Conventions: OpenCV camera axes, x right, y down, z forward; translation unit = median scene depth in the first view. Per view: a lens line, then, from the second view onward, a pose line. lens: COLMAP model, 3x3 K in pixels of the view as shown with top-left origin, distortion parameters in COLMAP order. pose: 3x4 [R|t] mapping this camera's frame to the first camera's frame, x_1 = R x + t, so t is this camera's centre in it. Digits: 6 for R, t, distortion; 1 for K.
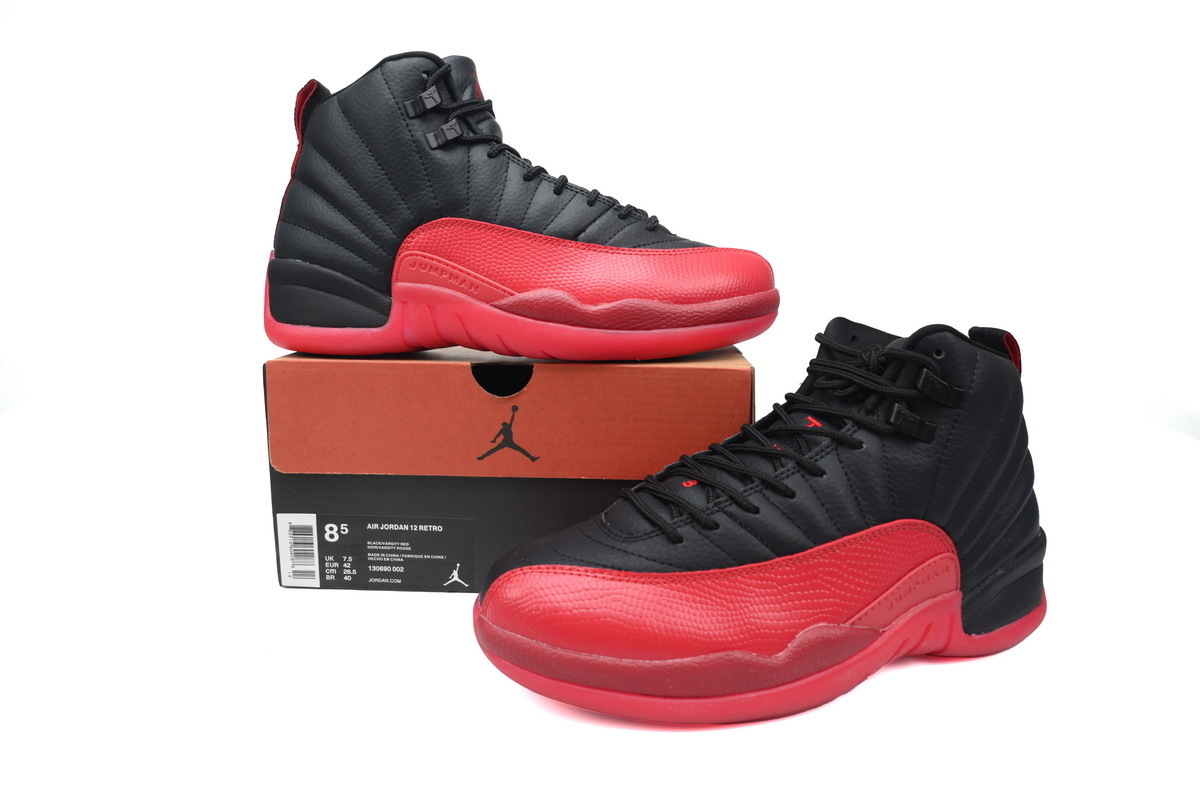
lens RADIAL K [[838.3, 0, 600.0], [0, 838.3, 400.0], [0, 0, 1]] dist [-0.002317, -0.000682]
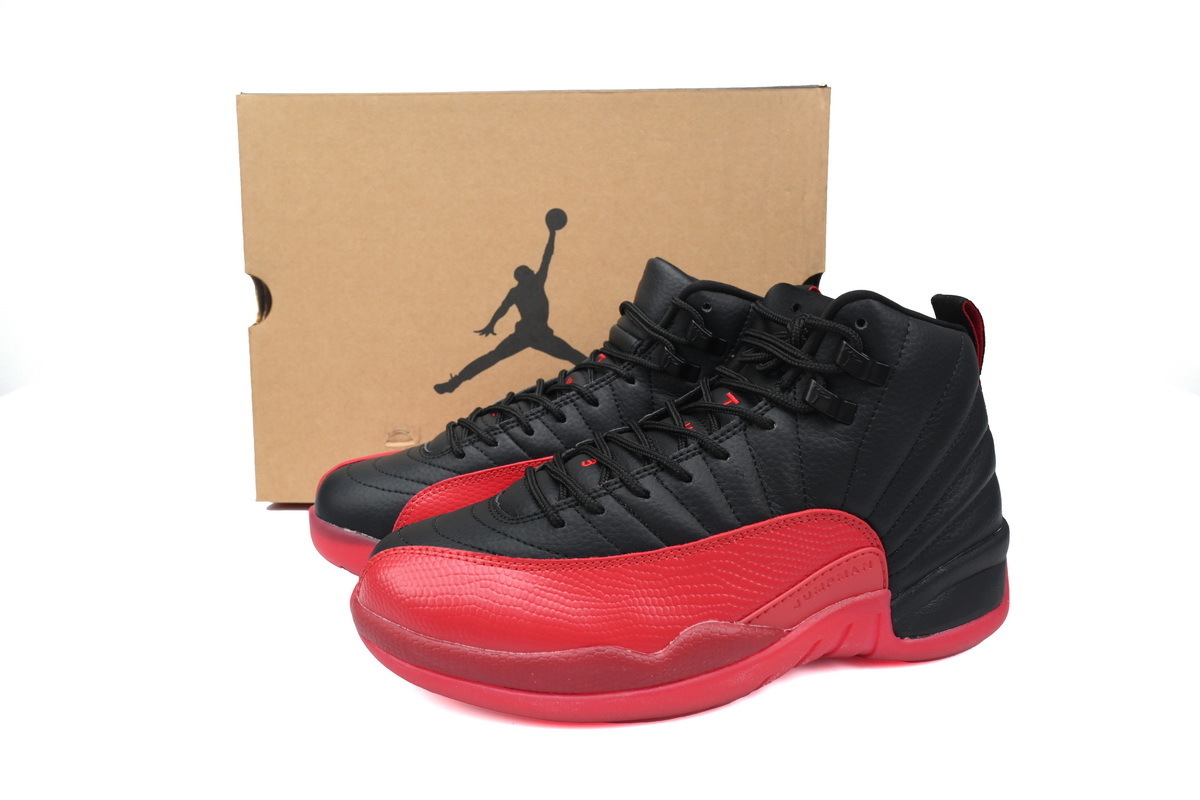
lens RADIAL K [[838.3, 0, 600.0], [0, 838.3, 400.0], [0, 0, 1]] dist [-0.002317, -0.000682]
pose [[0.993588, 0.015730, -0.111964, 0.233918], [-0.011649, 0.999247, 0.037014, -0.004649], [0.112462, -0.035472, 0.993023, 0.087743]]
